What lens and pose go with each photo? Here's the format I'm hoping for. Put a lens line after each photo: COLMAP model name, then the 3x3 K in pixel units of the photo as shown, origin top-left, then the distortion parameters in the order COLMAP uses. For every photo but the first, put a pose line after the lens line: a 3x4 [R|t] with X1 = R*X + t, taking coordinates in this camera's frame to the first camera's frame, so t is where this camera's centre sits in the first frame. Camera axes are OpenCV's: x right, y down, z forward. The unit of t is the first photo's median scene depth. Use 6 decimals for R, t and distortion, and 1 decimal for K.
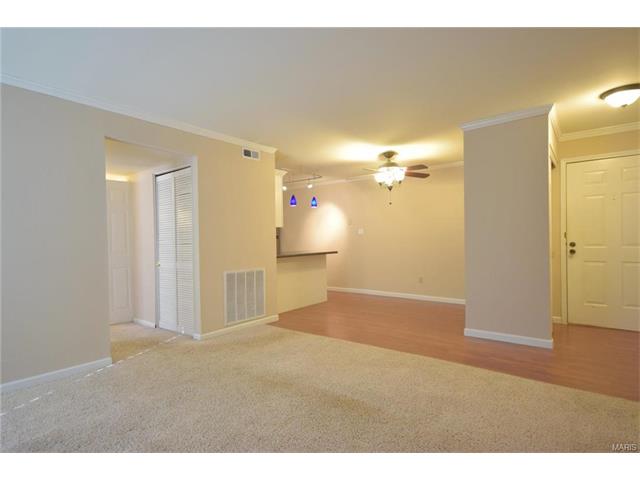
lens RADIAL K [[341.3, 0, 321.3], [0, 341.3, 238.5], [0, 0, 1]] dist [0.009062, -0.002347]
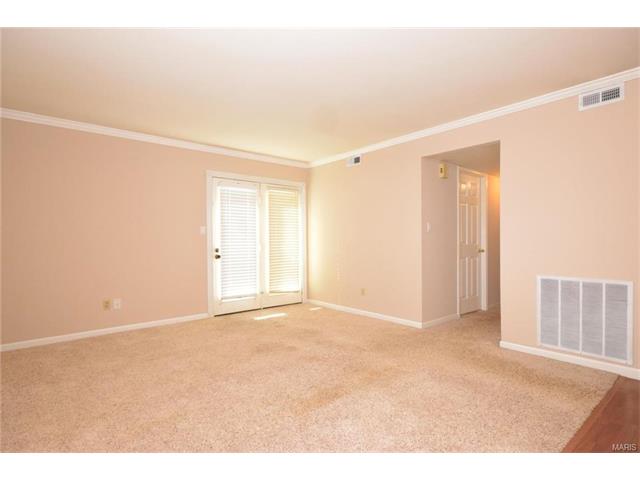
lens RADIAL K [[341.3, 0, 321.3], [0, 341.3, 242.8], [0, 0, 1]] dist [0.009062, -0.002347]
pose [[-0.183990, 0.029980, -0.982471, 0.538059], [0.015852, 0.999495, 0.027531, -0.005268], [0.982800, -0.010508, -0.184373, 0.633253]]
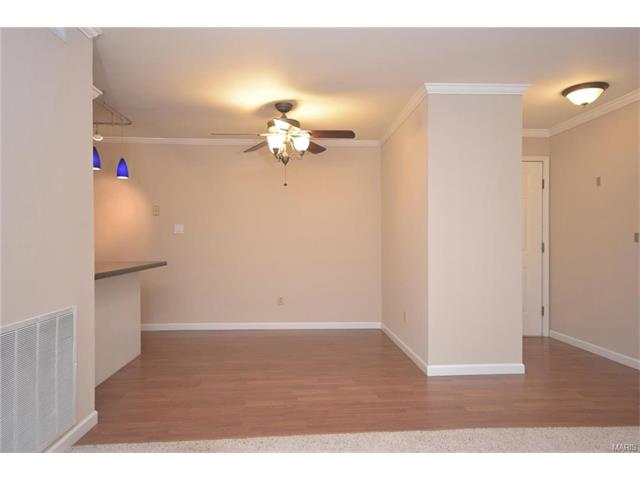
lens RADIAL K [[409.3, 0, 319.4], [0, 409.3, 239.0], [0, 0, 1]] dist [0.008777, 0.003872]
pose [[0.742869, 0.017716, 0.669202, -0.301372], [-0.013132, 0.999843, -0.011892, 0.007812], [-0.669308, 0.000046, 0.742985, 0.465433]]
